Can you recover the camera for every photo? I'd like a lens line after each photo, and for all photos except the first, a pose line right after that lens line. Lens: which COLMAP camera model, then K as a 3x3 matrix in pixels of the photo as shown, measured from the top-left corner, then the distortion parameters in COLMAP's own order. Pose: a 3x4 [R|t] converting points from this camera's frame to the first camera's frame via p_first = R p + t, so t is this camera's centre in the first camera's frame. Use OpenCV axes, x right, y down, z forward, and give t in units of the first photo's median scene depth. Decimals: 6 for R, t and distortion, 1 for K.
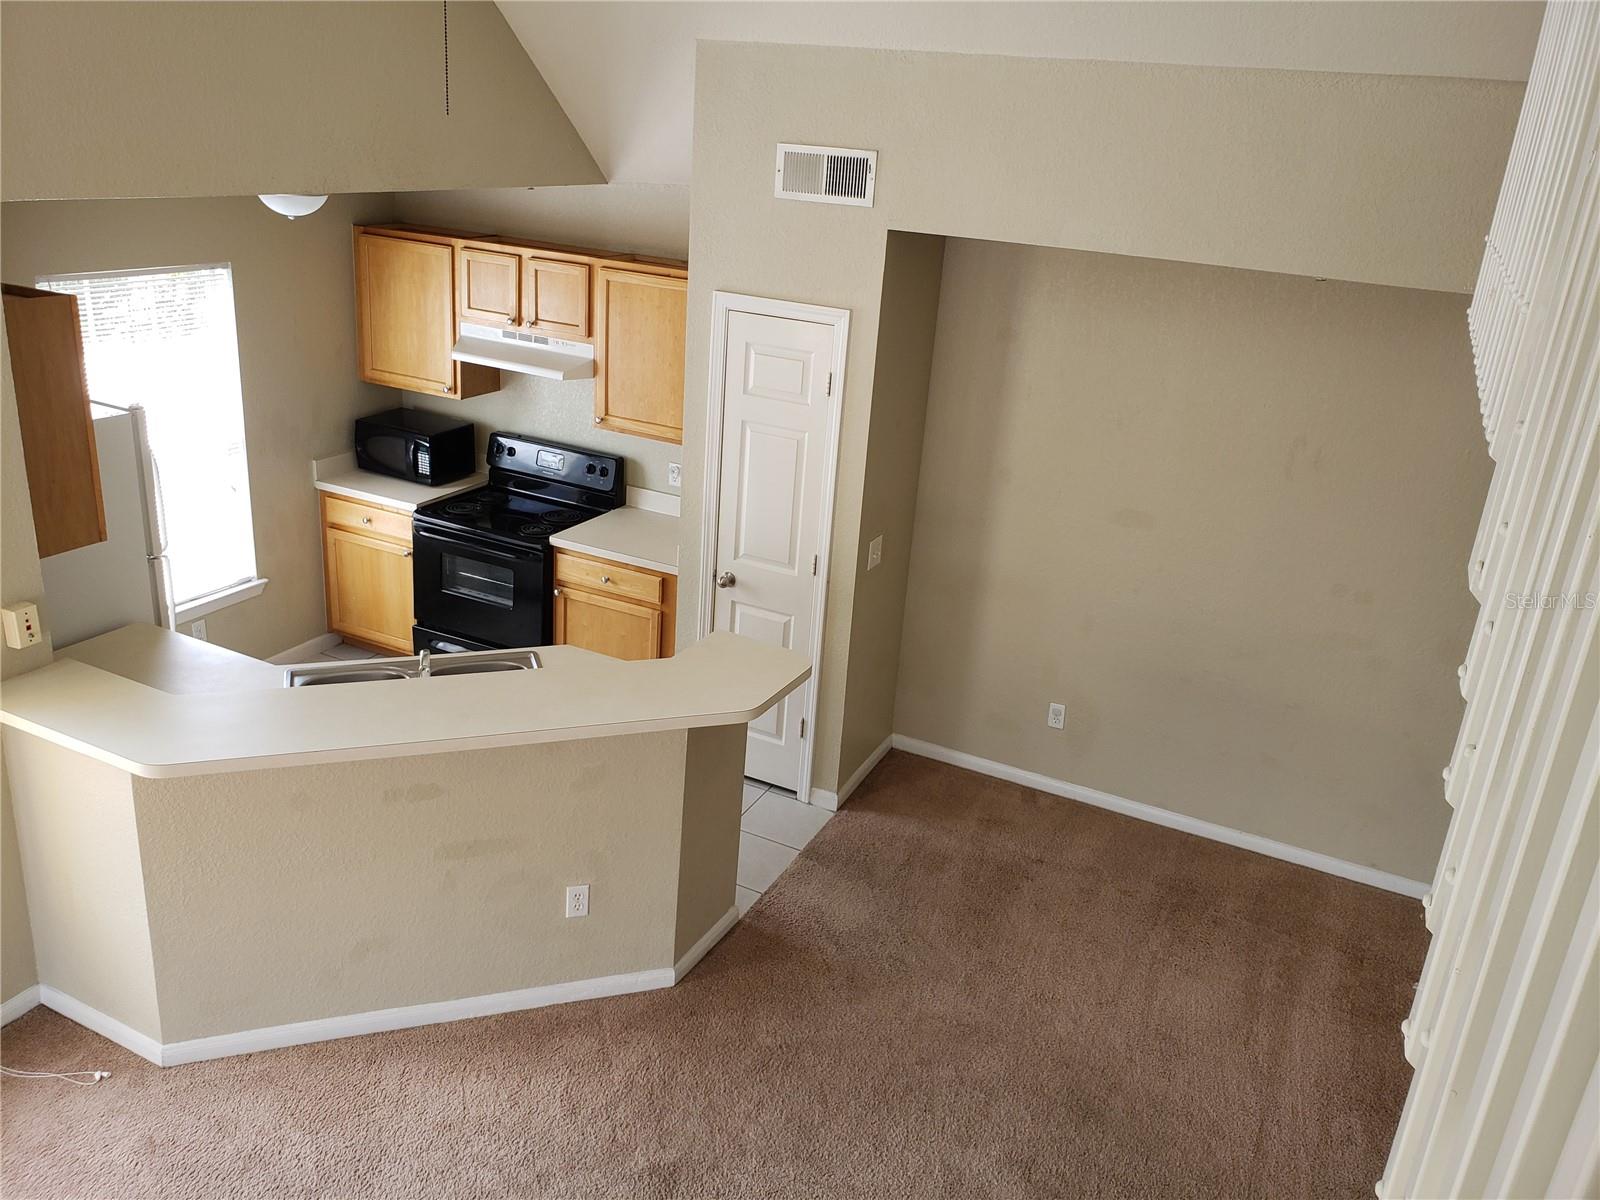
lens RADIAL K [[1256.6, 0, 822.2], [0, 1256.6, 563.7], [0, 0, 1]] dist [0.063246, -0.068605]
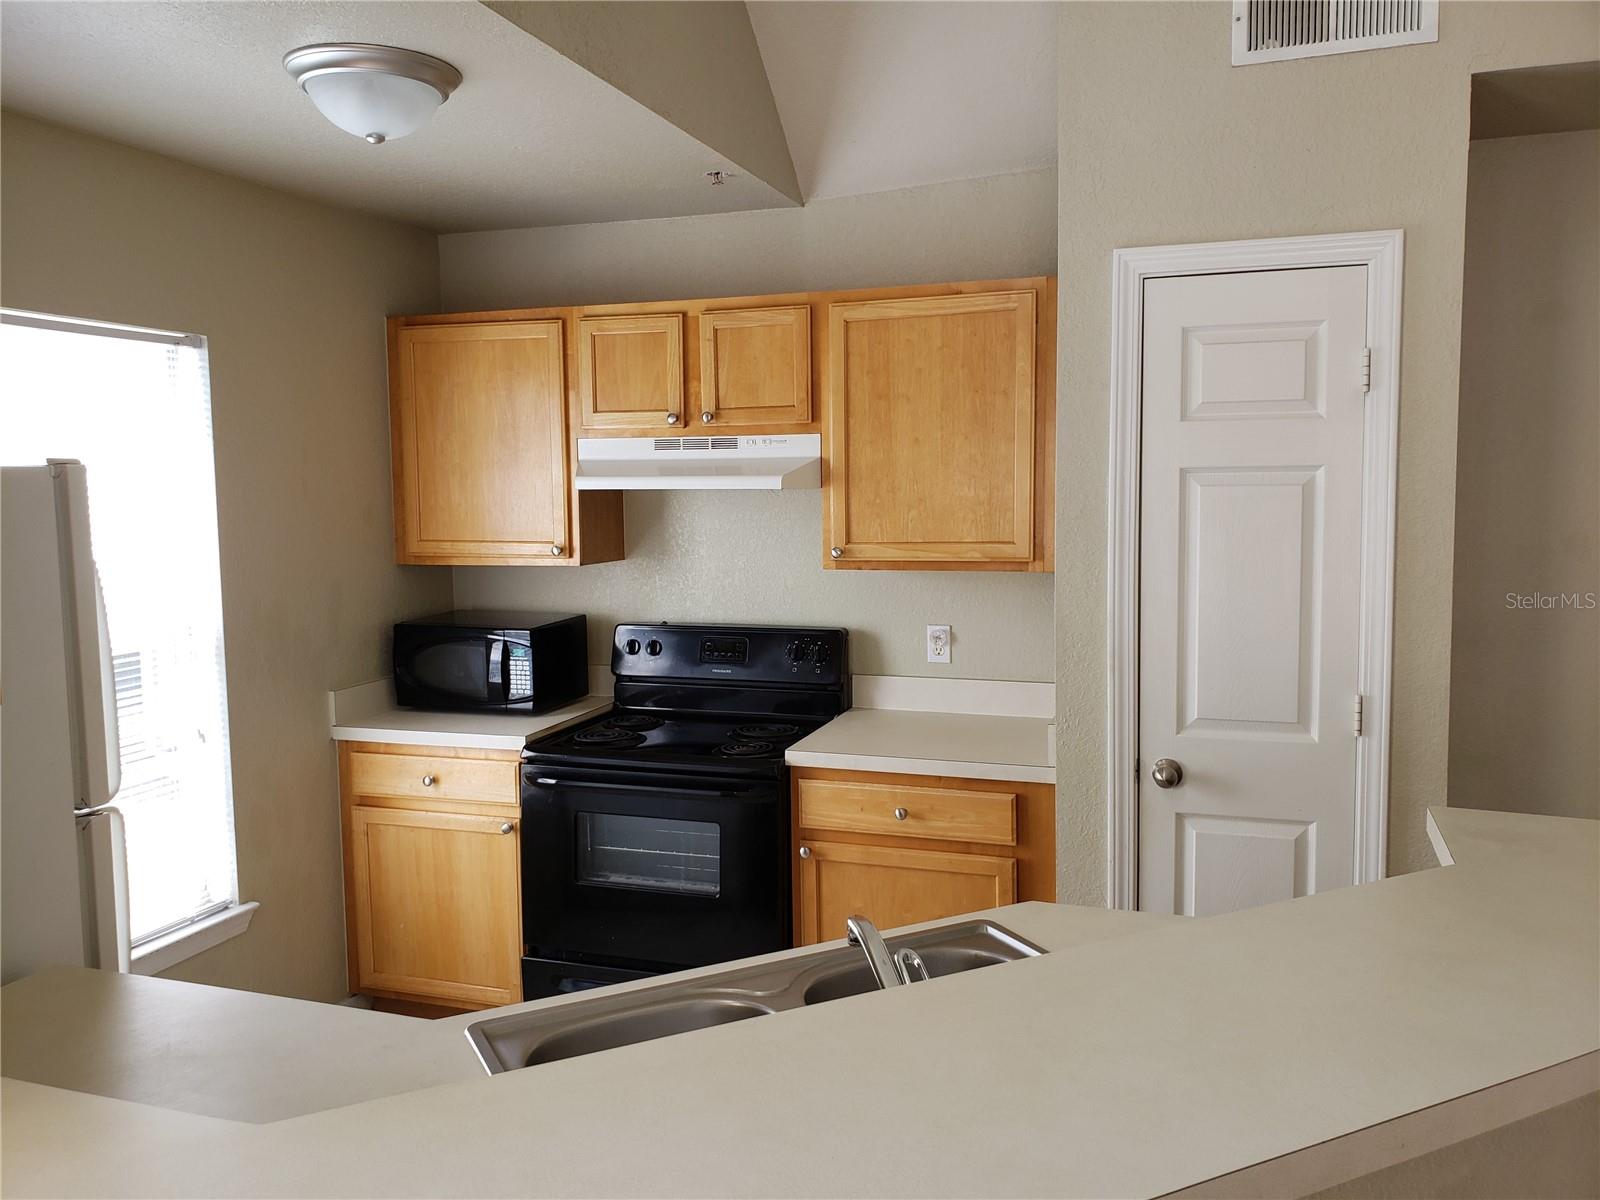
lens RADIAL K [[1256.6, 0, 840.6], [0, 1256.6, 562.5], [0, 0, 1]] dist [0.063246, -0.068605]
pose [[0.987935, -0.095268, 0.122099, -0.242339], [0.123511, 0.960319, -0.250063, 0.039953], [-0.093431, 0.262127, 0.960500, 0.410531]]
